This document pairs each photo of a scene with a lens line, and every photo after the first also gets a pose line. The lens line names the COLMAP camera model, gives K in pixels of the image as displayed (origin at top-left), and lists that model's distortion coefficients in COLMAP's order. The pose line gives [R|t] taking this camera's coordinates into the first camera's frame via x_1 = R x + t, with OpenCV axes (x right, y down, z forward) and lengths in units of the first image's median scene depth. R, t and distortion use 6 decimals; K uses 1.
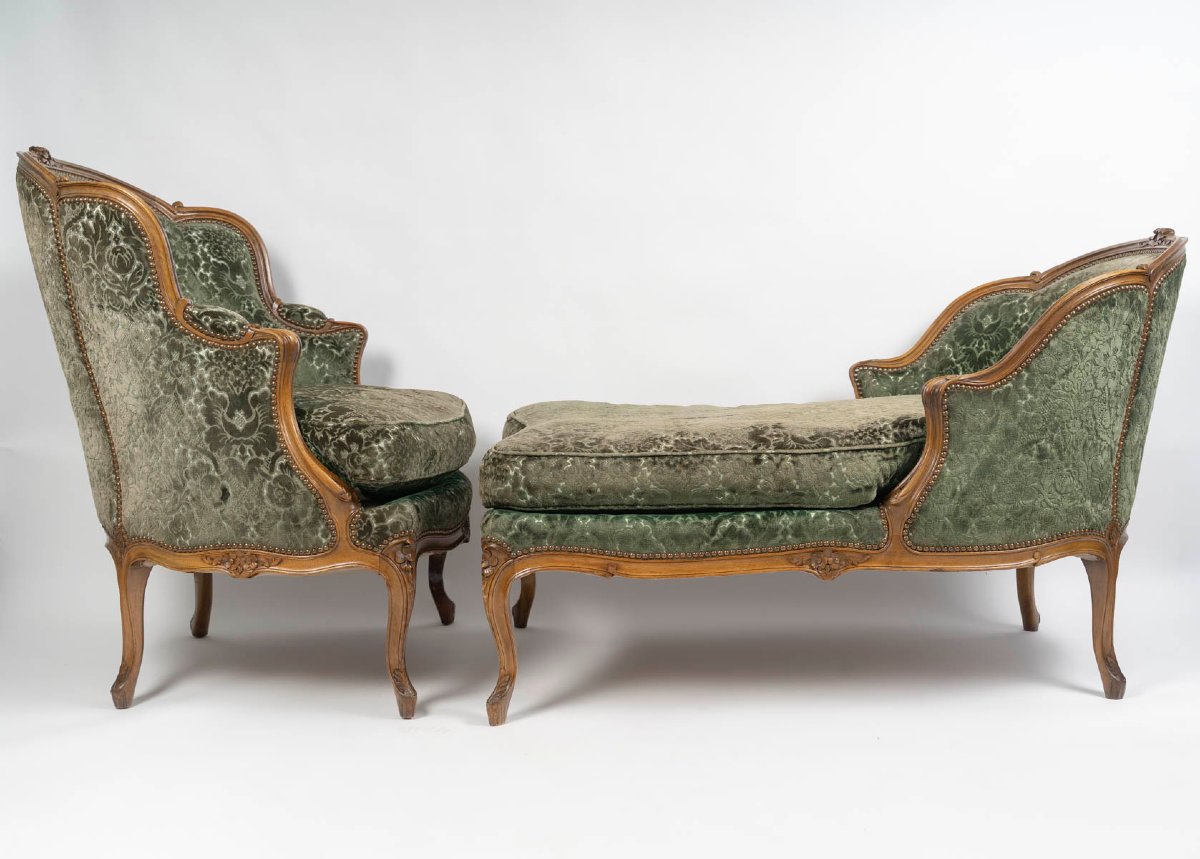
lens RADIAL K [[1294.2, 0, 608.4], [0, 1294.2, 427.7], [0, 0, 1]] dist [0.009966, 0.000000]
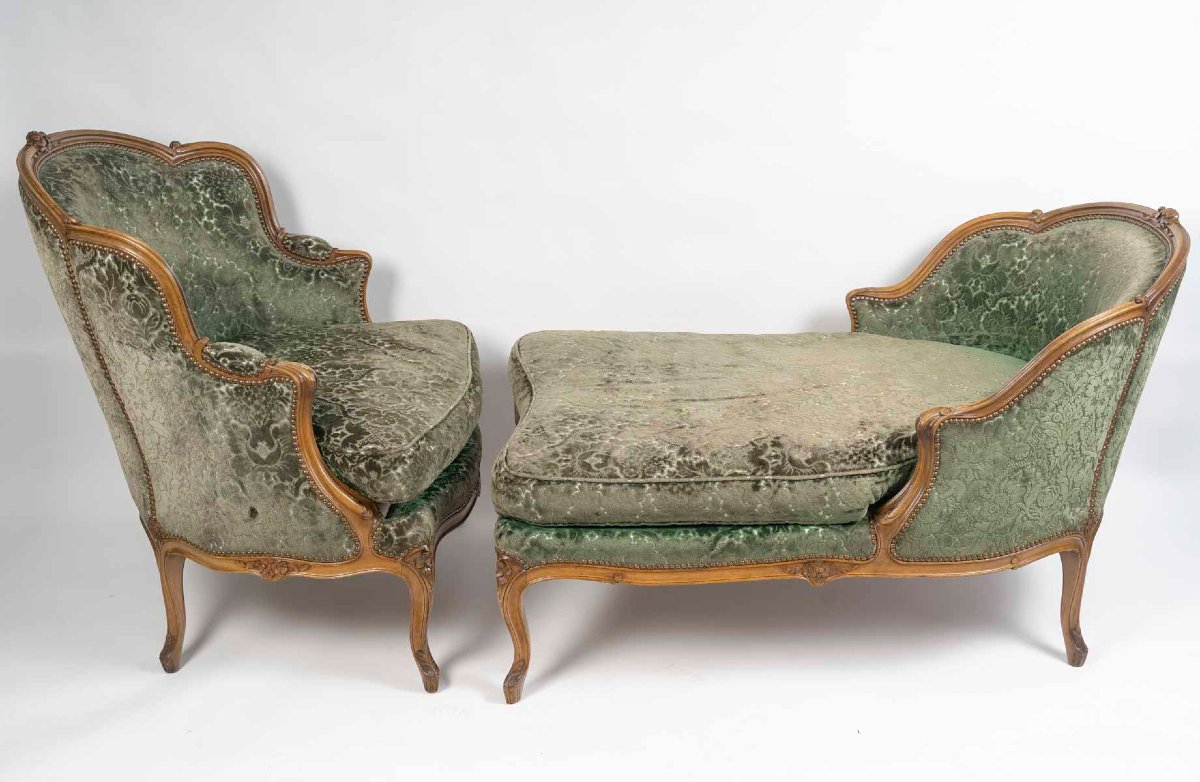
lens RADIAL K [[1272.7, 0, 591.8], [0, 1272.7, 391.9], [0, 0, 1]] dist [0.009774, 0.000000]
pose [[0.999983, -0.003439, -0.004727, -0.013328], [0.004513, 0.968132, 0.250400, -0.306624], [0.003715, -0.250417, 0.968131, 0.014543]]
